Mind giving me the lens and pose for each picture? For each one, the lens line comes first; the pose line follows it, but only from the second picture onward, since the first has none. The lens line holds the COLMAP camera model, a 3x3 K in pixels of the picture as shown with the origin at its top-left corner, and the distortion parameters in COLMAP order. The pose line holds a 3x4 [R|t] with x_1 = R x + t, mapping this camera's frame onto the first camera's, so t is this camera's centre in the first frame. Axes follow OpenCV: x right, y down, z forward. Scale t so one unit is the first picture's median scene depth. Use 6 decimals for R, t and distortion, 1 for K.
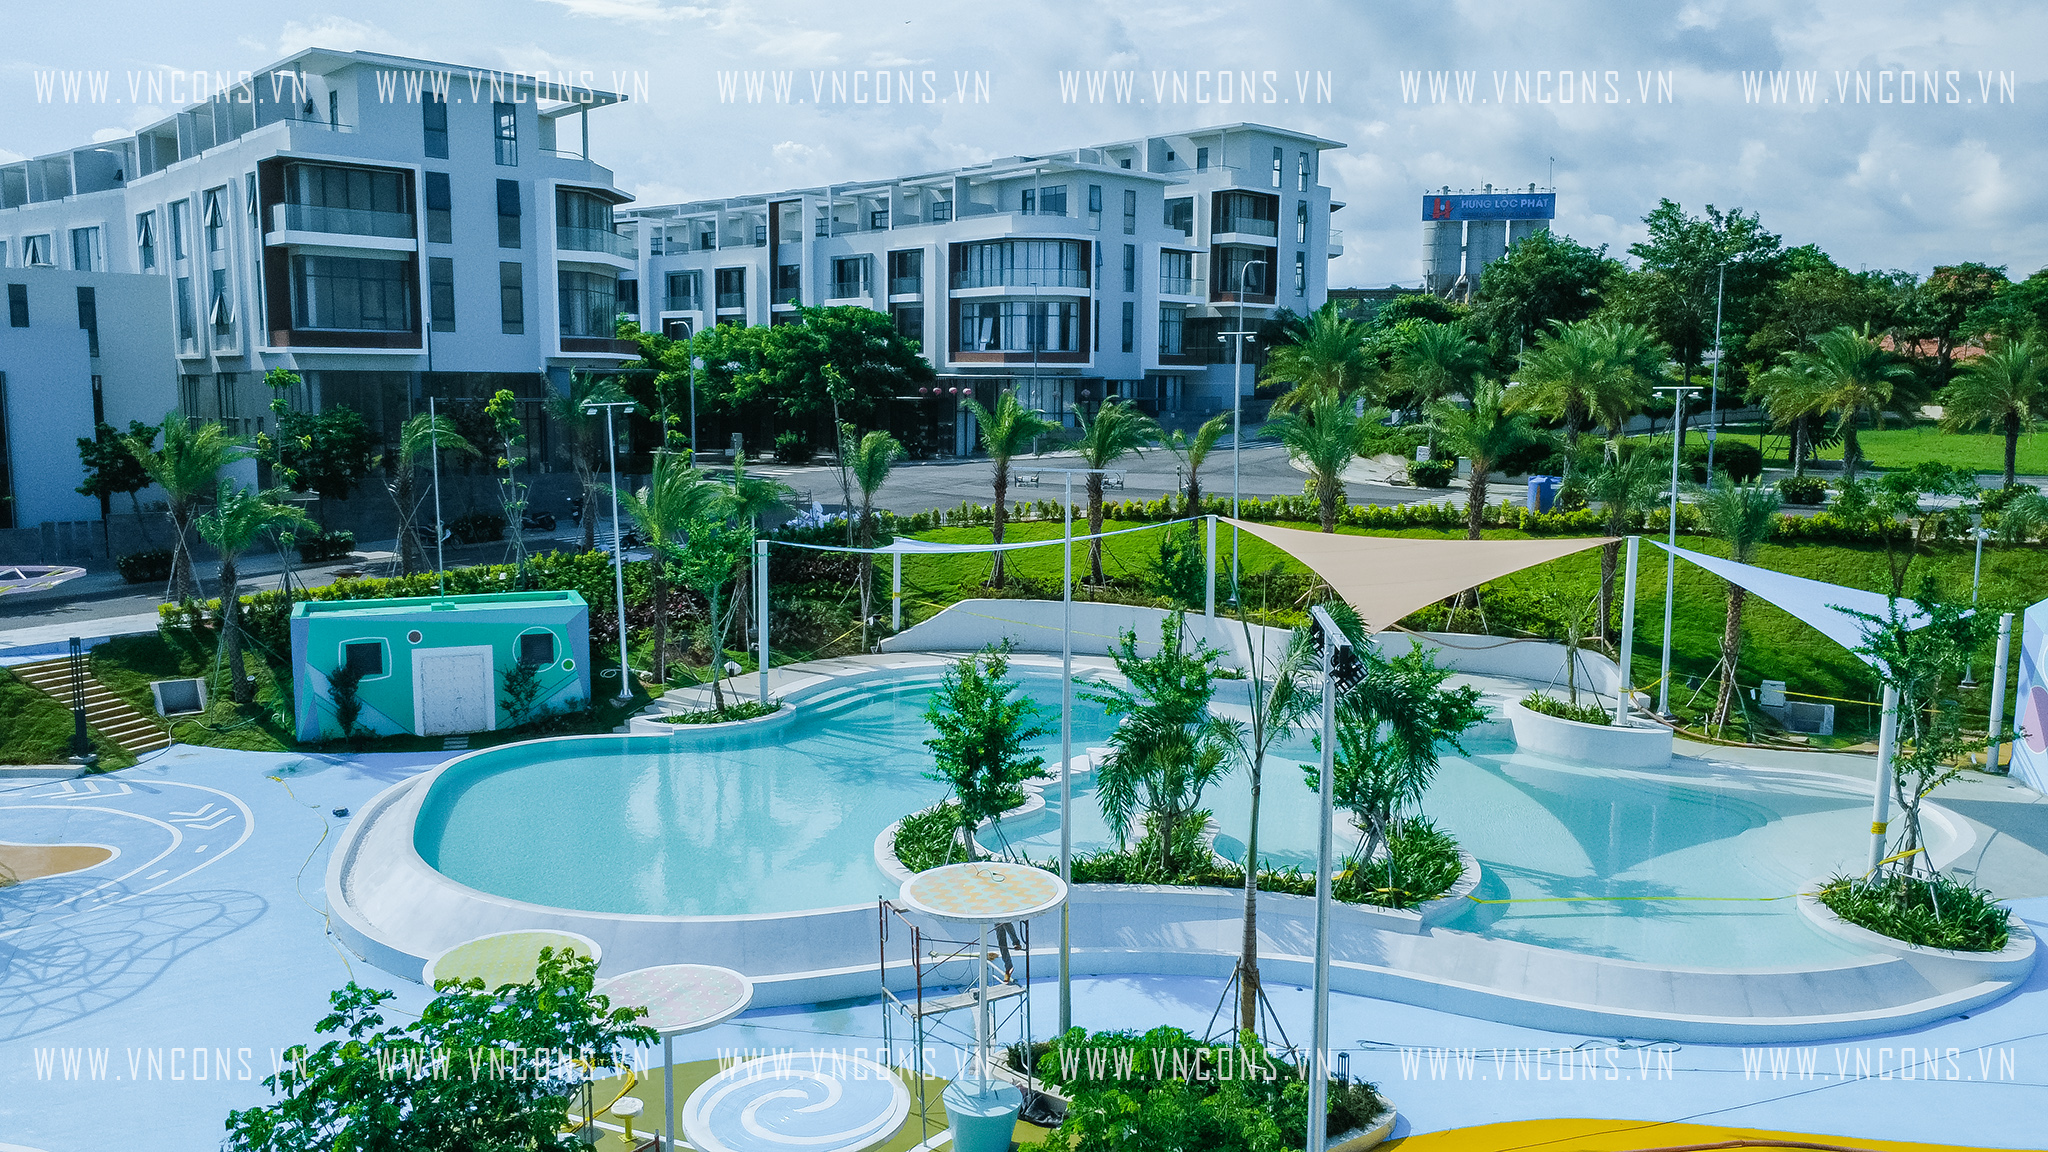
lens RADIAL K [[1515.6, 0, 1041.2], [0, 1515.6, 578.3], [0, 0, 1]] dist [0.002252, 0.001266]
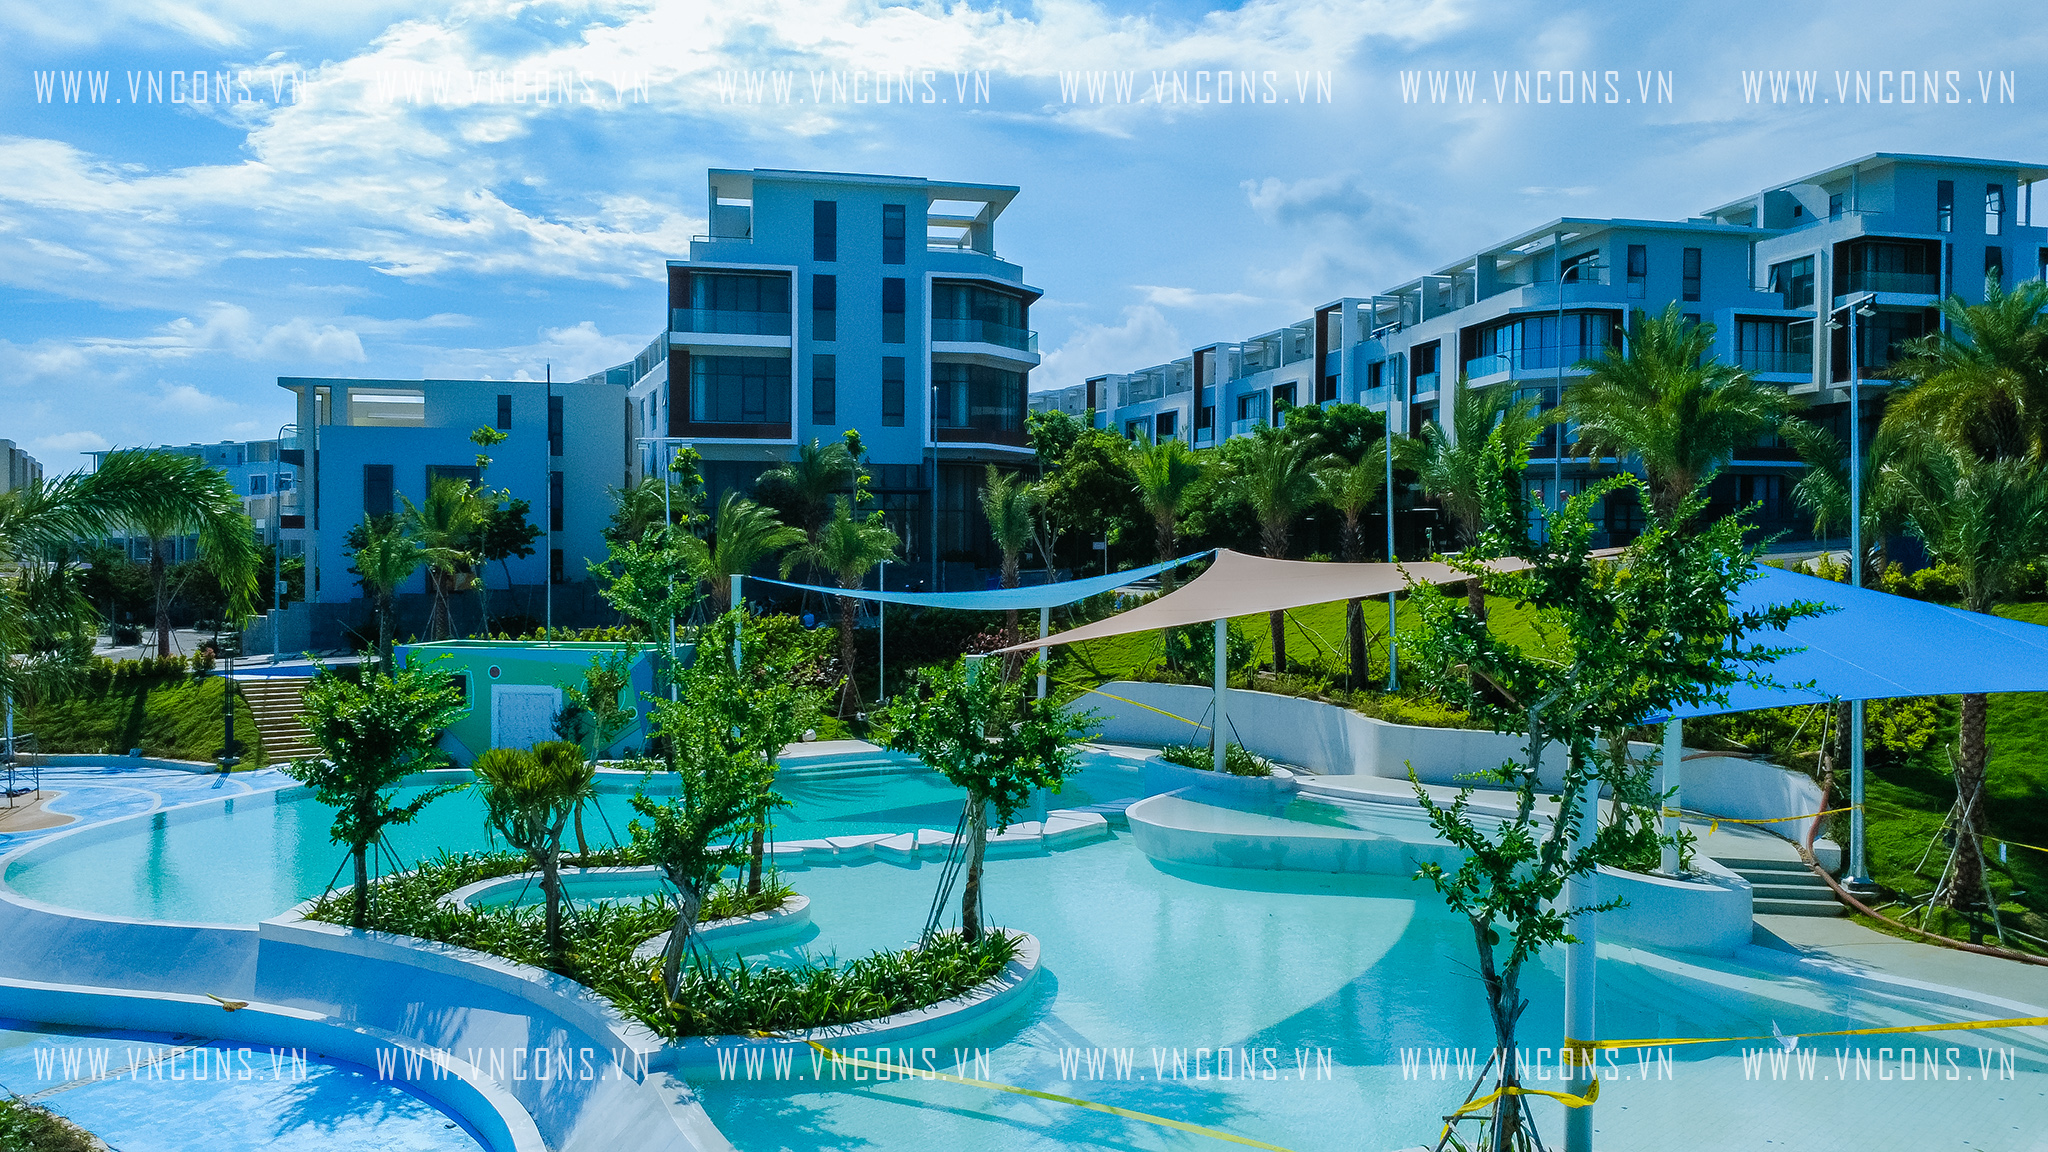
lens RADIAL K [[1515.6, 0, 1026.9], [0, 1515.6, 564.2], [0, 0, 1]] dist [0.002252, 0.001266]
pose [[0.841917, -0.000308, -0.539607, 0.359504], [-0.069177, 0.991687, -0.108498, 0.044290], [0.535154, 0.128675, 0.834897, 0.282521]]
